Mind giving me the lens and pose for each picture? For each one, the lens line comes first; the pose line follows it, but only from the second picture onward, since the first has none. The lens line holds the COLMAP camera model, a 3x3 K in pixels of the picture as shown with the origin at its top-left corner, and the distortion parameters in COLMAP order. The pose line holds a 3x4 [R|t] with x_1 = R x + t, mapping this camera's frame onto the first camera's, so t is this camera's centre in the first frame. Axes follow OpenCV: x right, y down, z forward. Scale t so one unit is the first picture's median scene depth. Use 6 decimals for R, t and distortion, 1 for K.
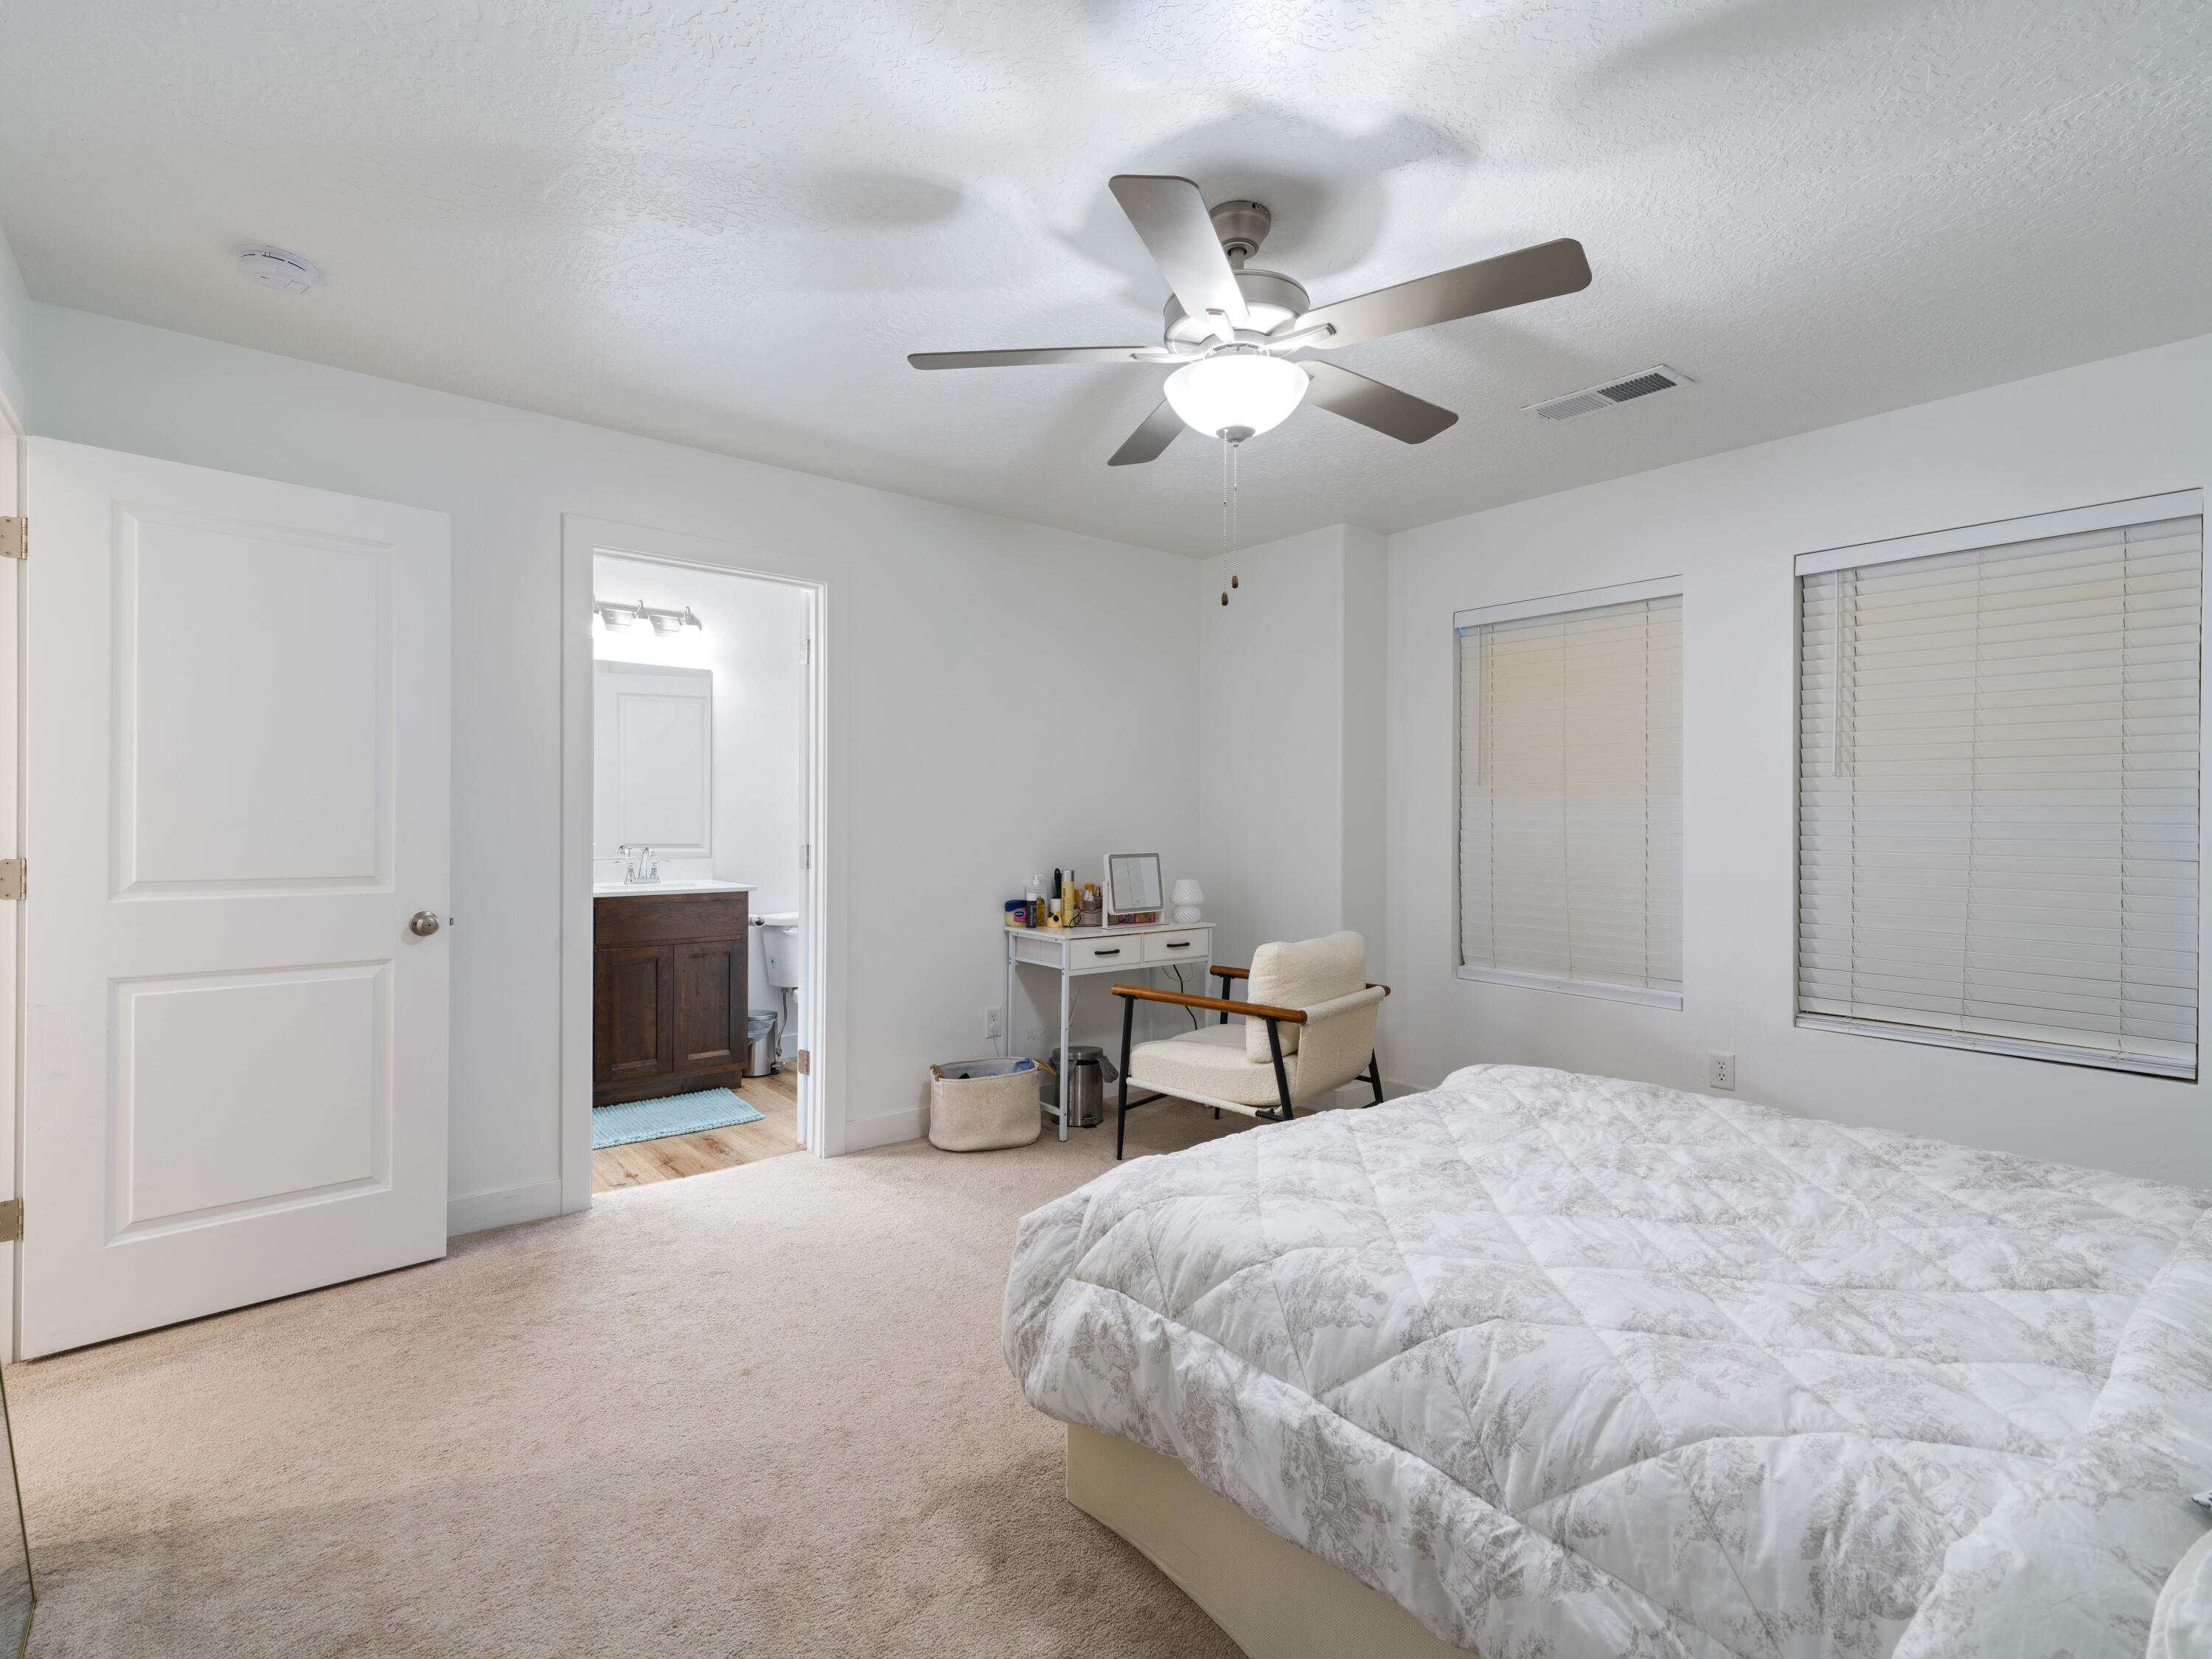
lens RADIAL K [[1030.2, 0, 1095.3], [0, 1030.2, 831.6], [0, 0, 1]] dist [0.007499, -0.003052]
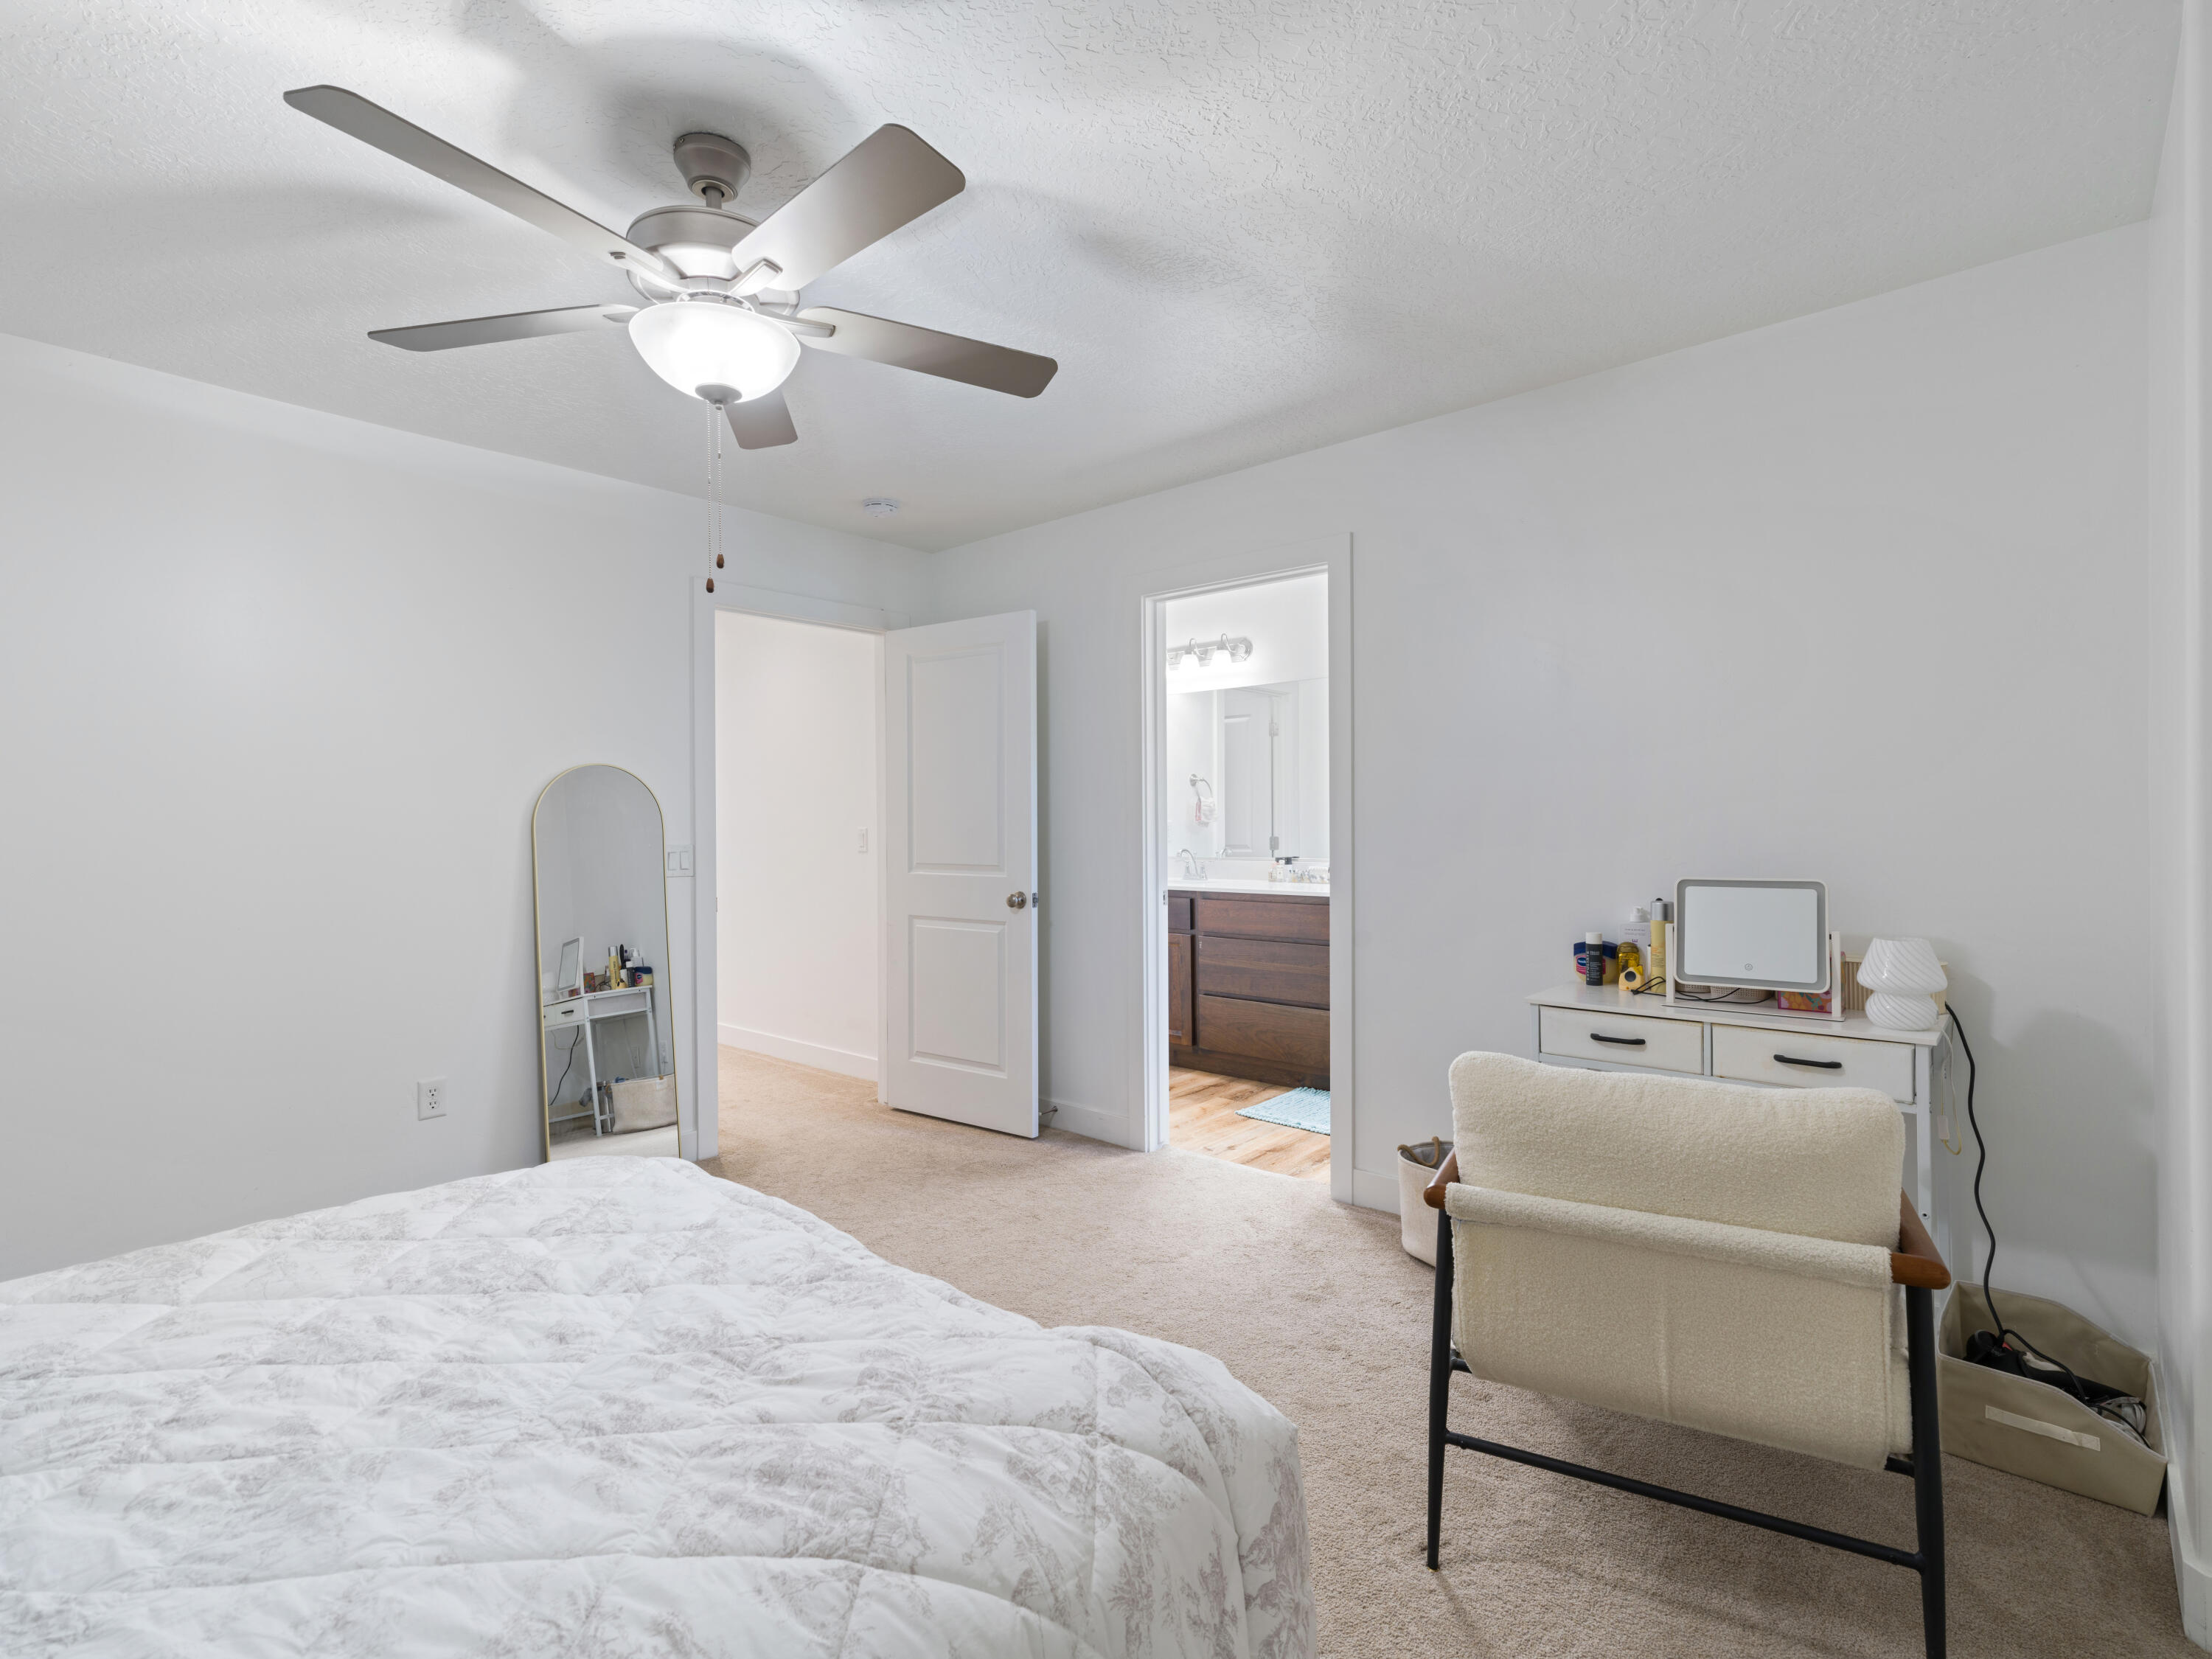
lens RADIAL K [[1030.2, 0, 1096.2], [0, 1030.2, 826.3], [0, 0, 1]] dist [0.007499, -0.003052]
pose [[0.194697, -0.003373, -0.980858, 0.737901], [-0.001693, 0.999991, -0.003775, -0.006752], [0.980862, 0.002396, 0.194689, 0.787329]]
